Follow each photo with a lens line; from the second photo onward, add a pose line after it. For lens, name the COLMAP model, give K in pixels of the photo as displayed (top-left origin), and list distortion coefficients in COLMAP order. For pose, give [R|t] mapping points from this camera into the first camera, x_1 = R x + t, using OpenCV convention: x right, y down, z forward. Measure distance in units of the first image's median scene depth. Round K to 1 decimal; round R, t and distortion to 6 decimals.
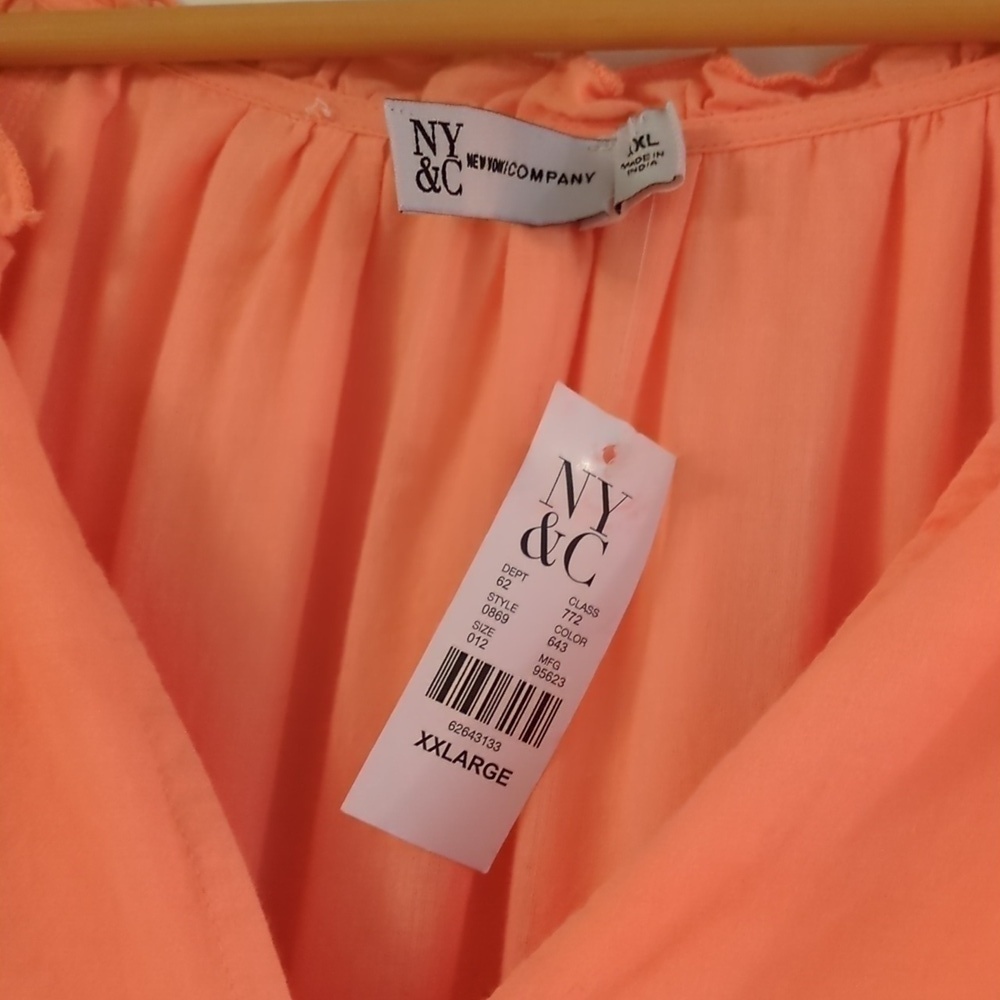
lens RADIAL K [[1698.0, 0, 489.0], [0, 1698.0, 499.7], [0, 0, 1]] dist [0.064834, -0.087661]
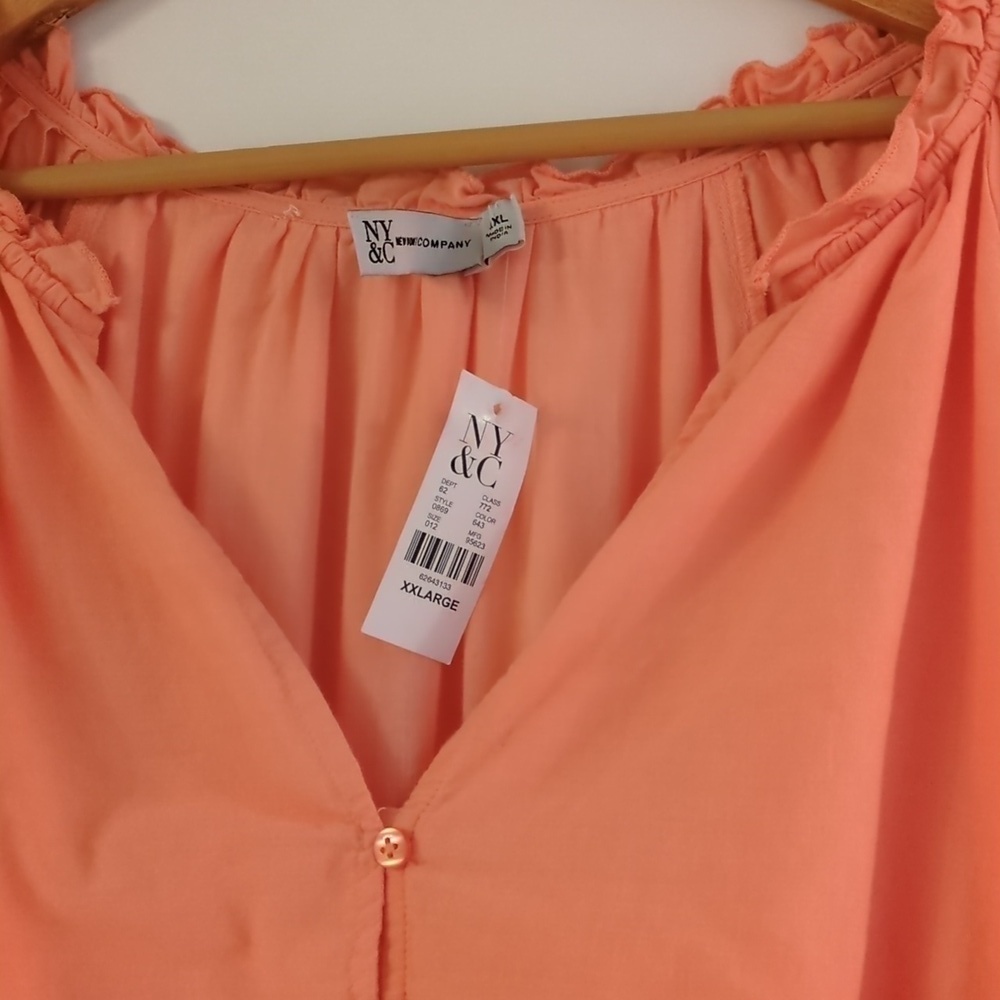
lens RADIAL K [[1698.0, 0, 489.0], [0, 1698.0, 499.7], [0, 0, 1]] dist [0.064834, -0.087661]
pose [[0.992375, -0.093842, 0.079907, -0.078018], [0.094489, 0.995516, -0.004350, 0.066683], [-0.079140, 0.011867, 0.996793, -0.650300]]
